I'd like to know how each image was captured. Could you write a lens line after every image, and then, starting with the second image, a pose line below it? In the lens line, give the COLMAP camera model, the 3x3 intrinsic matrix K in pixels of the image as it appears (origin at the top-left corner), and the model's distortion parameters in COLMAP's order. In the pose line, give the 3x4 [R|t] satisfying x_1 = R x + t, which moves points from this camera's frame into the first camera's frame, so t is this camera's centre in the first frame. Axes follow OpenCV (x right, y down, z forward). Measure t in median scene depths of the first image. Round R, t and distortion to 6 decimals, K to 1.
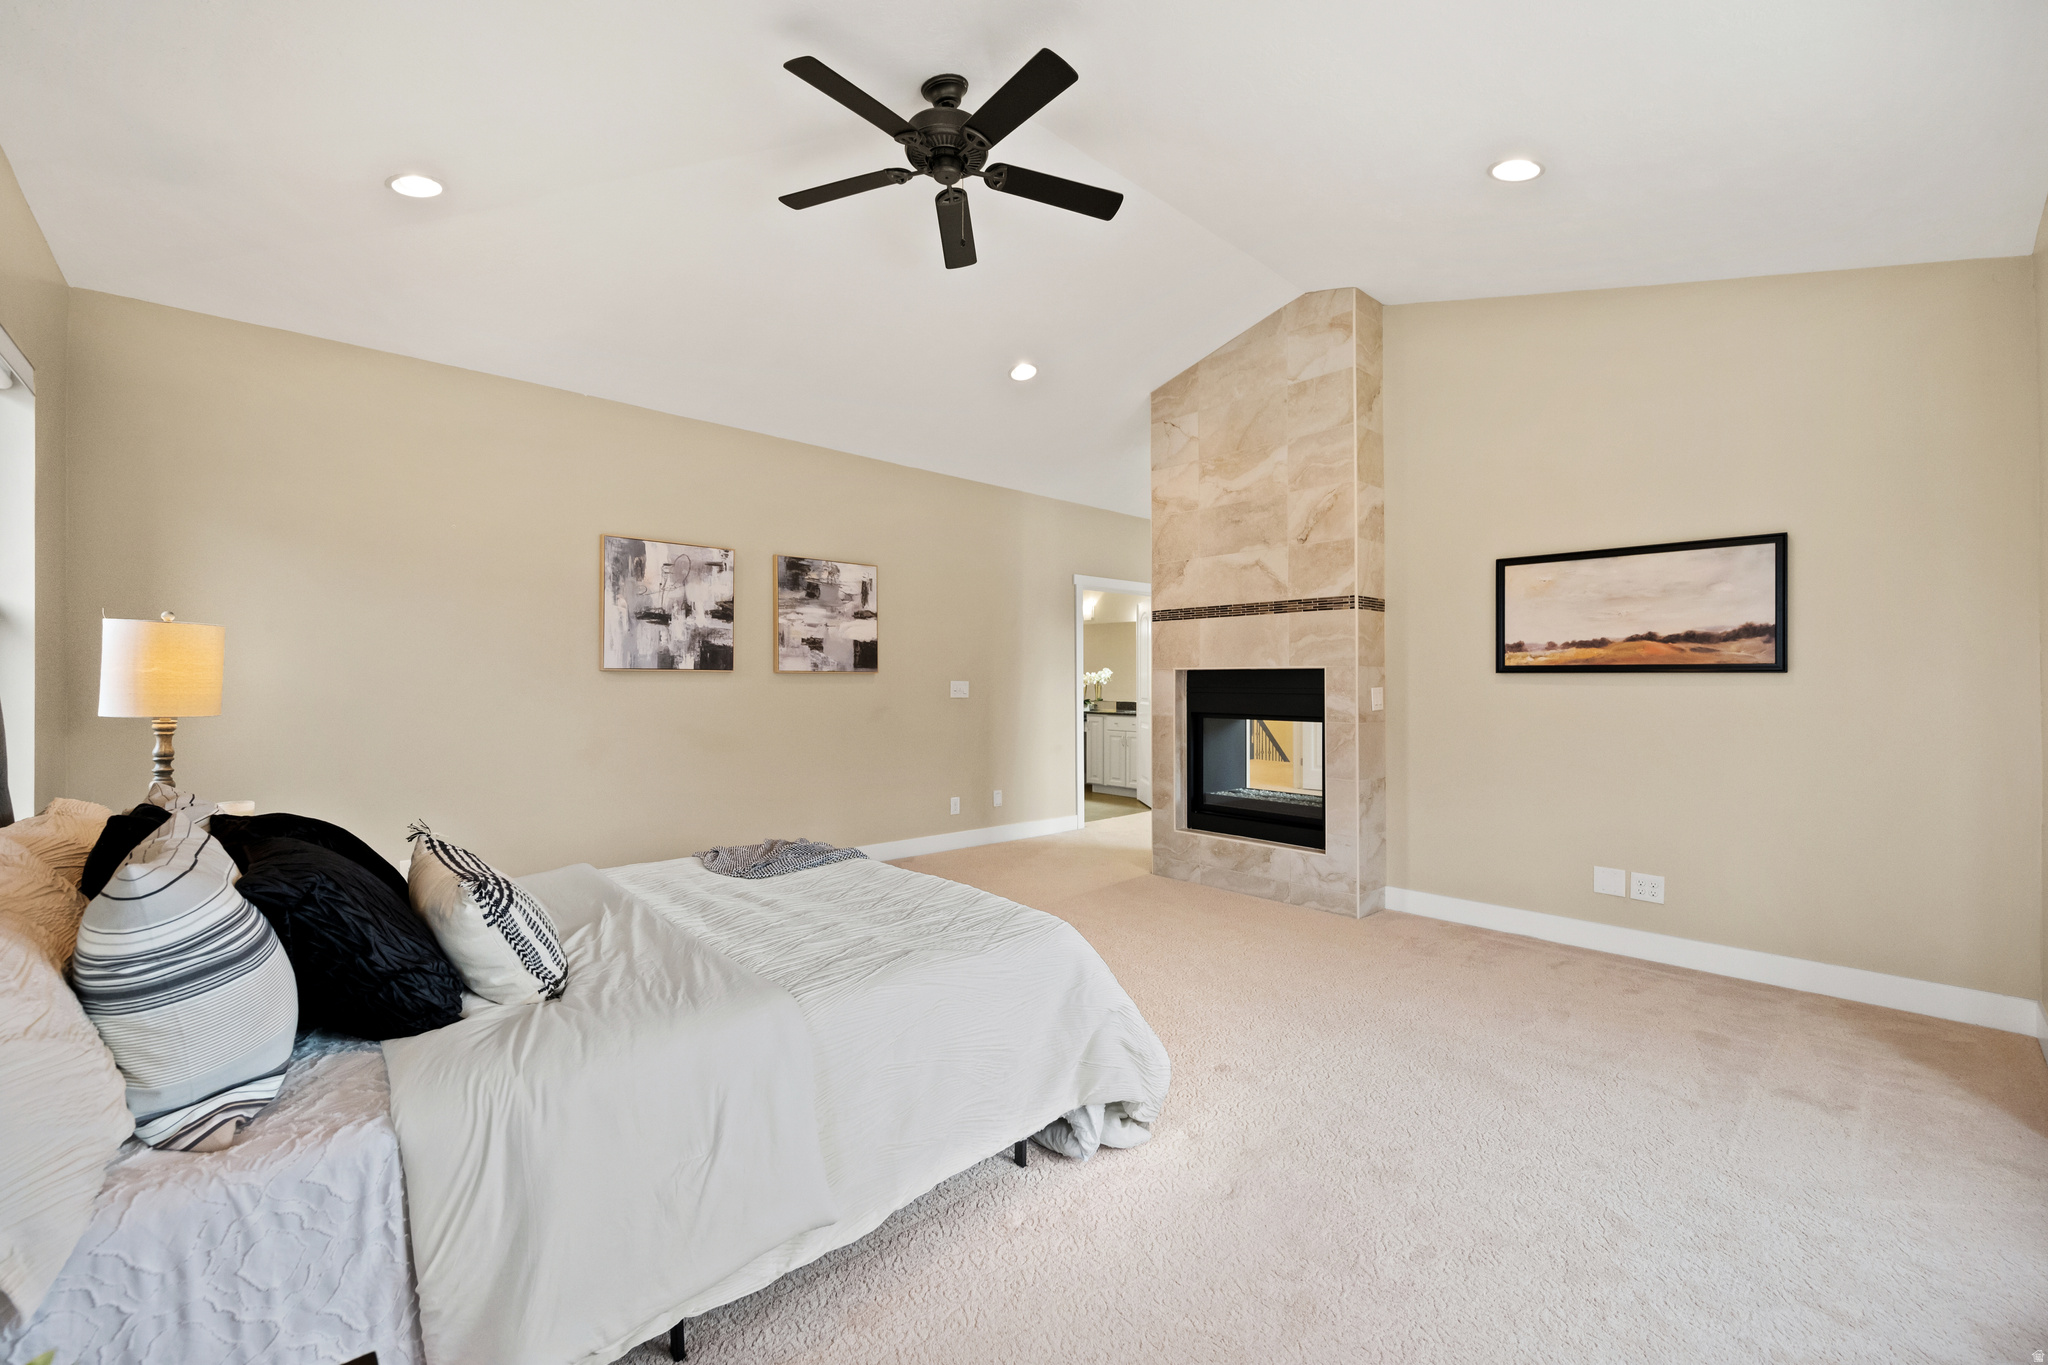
lens RADIAL K [[822.6, 0, 1024.6], [0, 822.6, 691.7], [0, 0, 1]] dist [-0.000902, -0.000111]
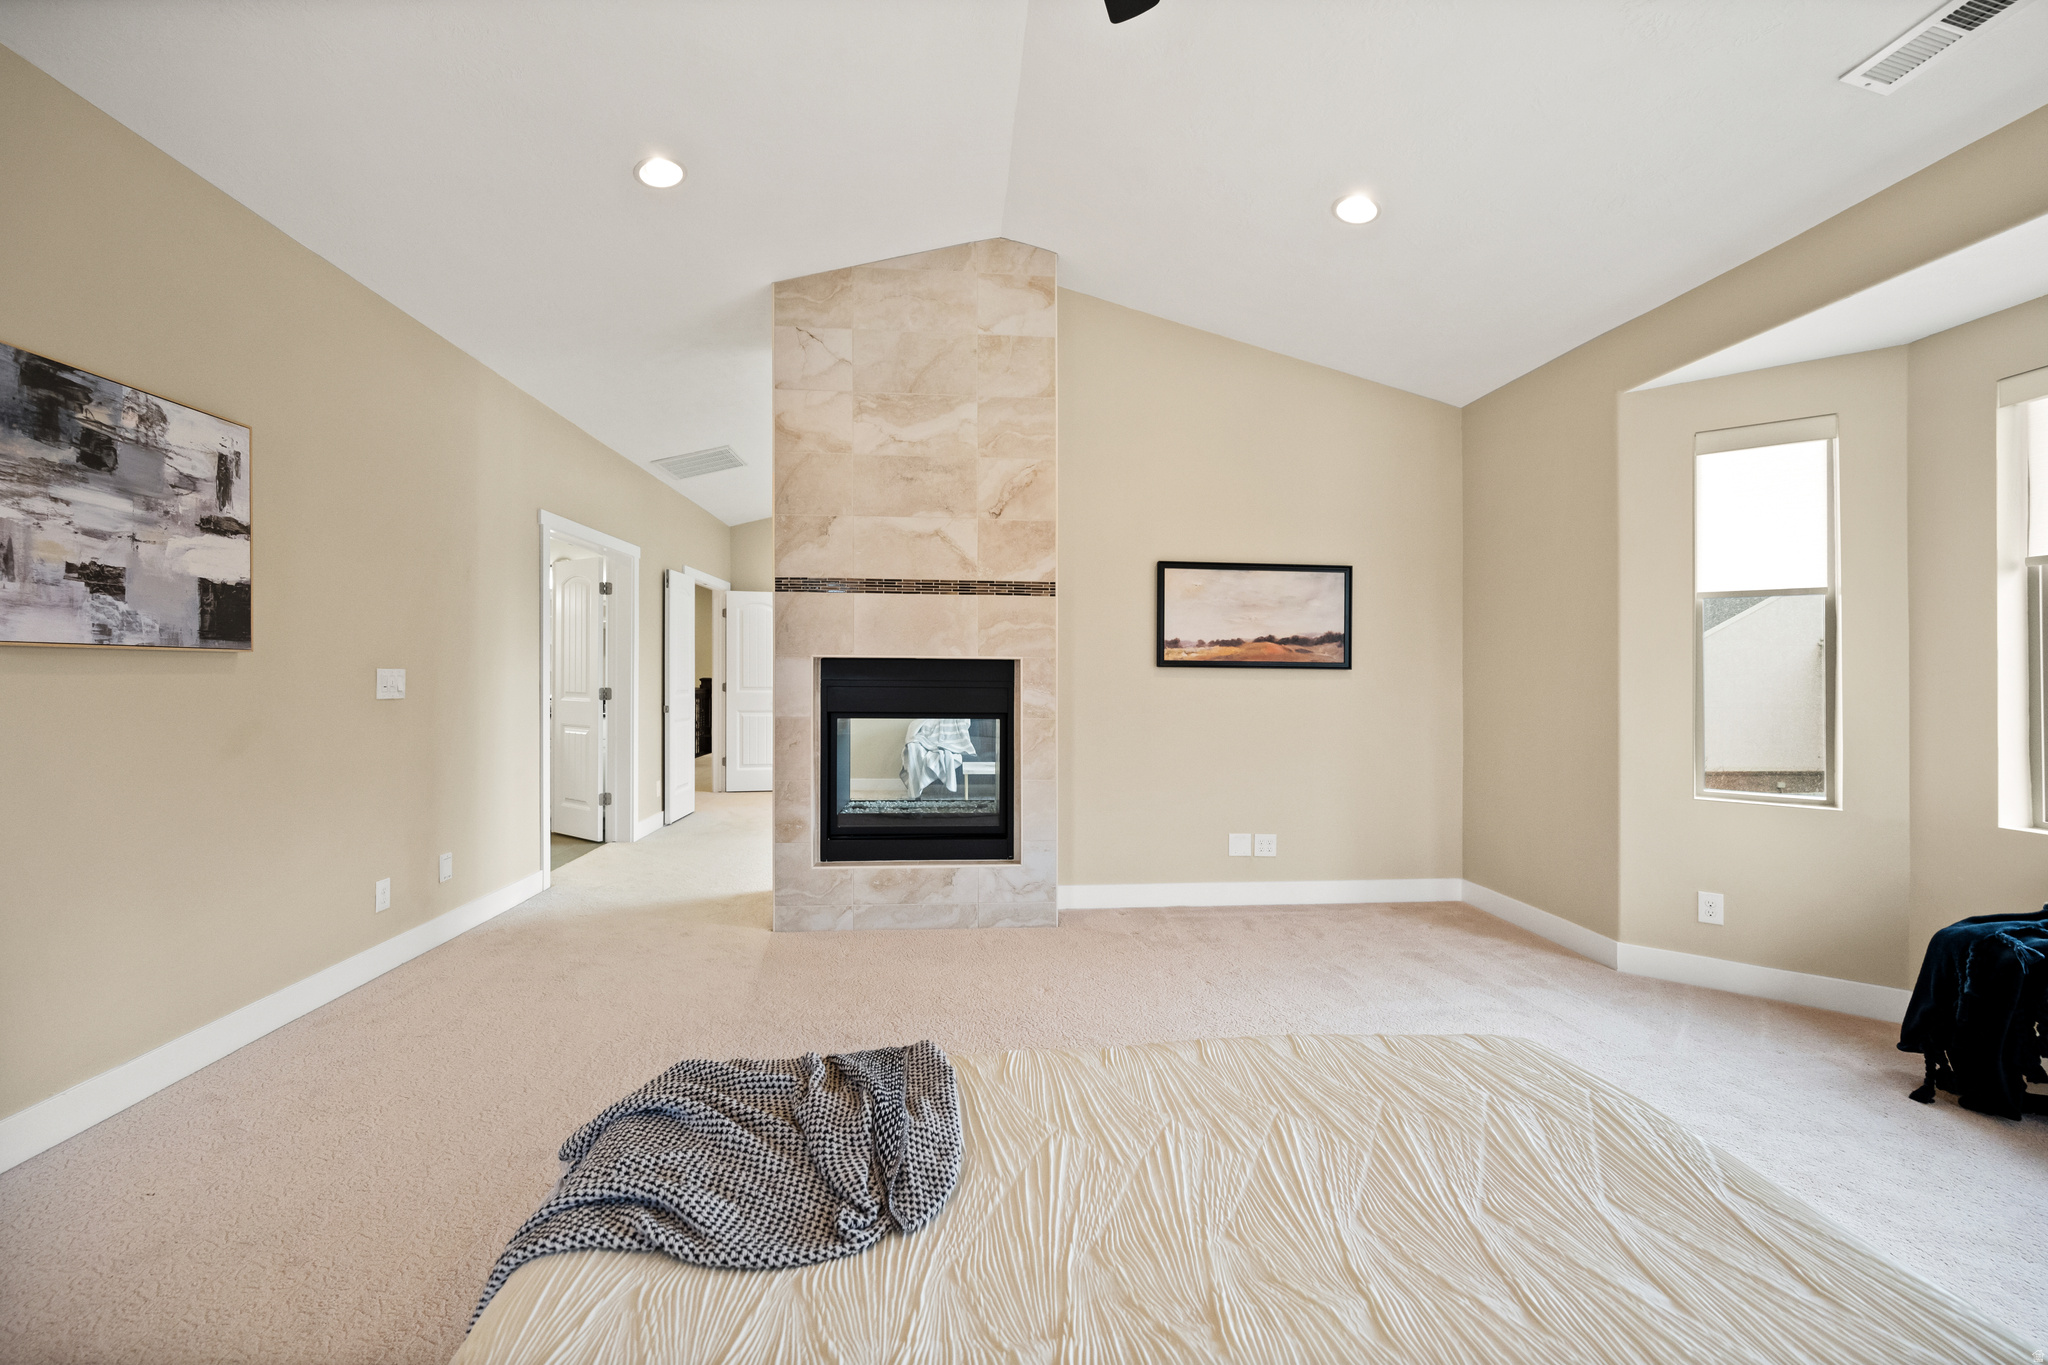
lens RADIAL K [[825.8, 0, 1023.7], [0, 825.8, 676.6], [0, 0, 1]] dist [0.001452, -0.000005]
pose [[0.616332, 0.000186, 0.787487, -0.331544], [0.002145, 0.999996, -0.001914, -0.007389], [-0.787484, 0.002869, 0.616329, 0.412187]]
